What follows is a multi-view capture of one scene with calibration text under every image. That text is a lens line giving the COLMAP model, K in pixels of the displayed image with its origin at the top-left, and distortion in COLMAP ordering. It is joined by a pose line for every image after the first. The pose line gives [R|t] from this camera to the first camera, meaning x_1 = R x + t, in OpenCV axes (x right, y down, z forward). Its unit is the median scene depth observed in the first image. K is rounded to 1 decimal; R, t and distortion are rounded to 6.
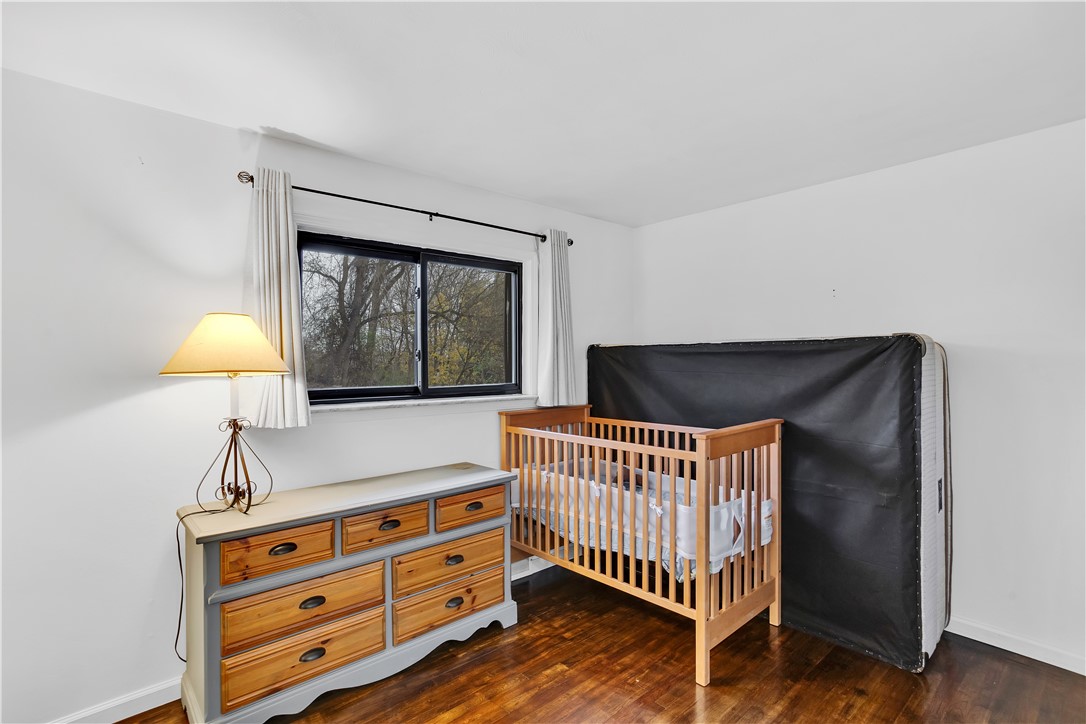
lens RADIAL K [[519.7, 0, 534.4], [0, 519.7, 360.8], [0, 0, 1]] dist [-0.059165, 0.035538]
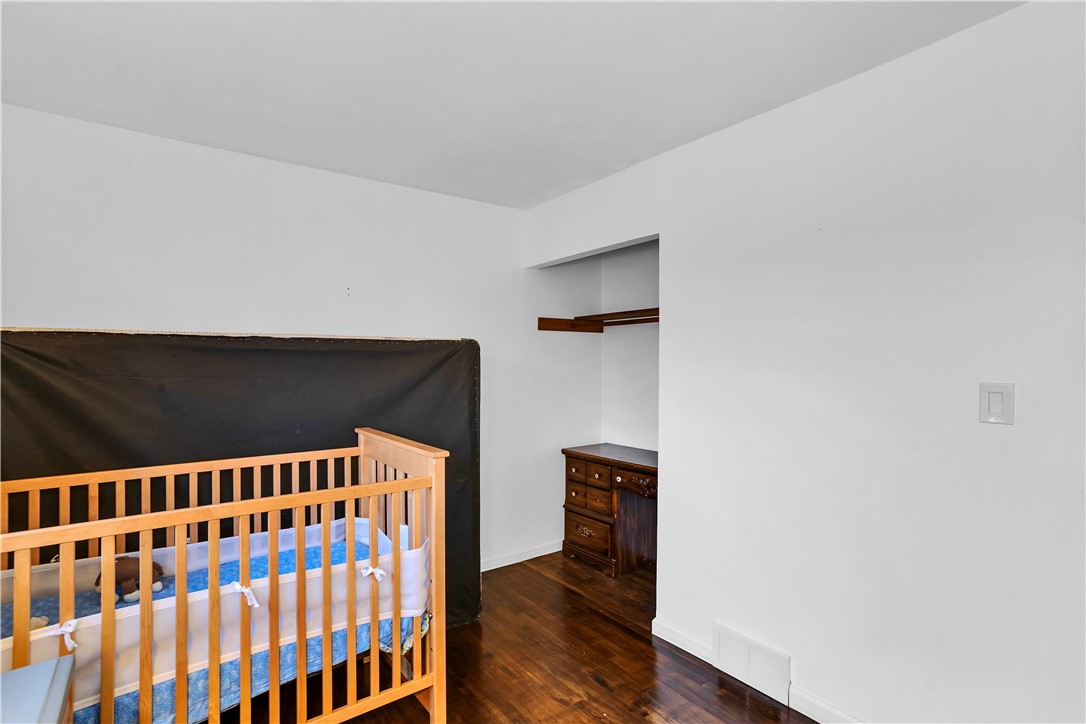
lens RADIAL K [[519.7, 0, 534.4], [0, 519.7, 360.8], [0, 0, 1]] dist [-0.059165, 0.035538]
pose [[0.079042, 0.012300, 0.996795, -0.432453], [0.003060, 0.999916, -0.012581, 0.011689], [-0.996867, 0.004044, 0.078998, 0.717362]]
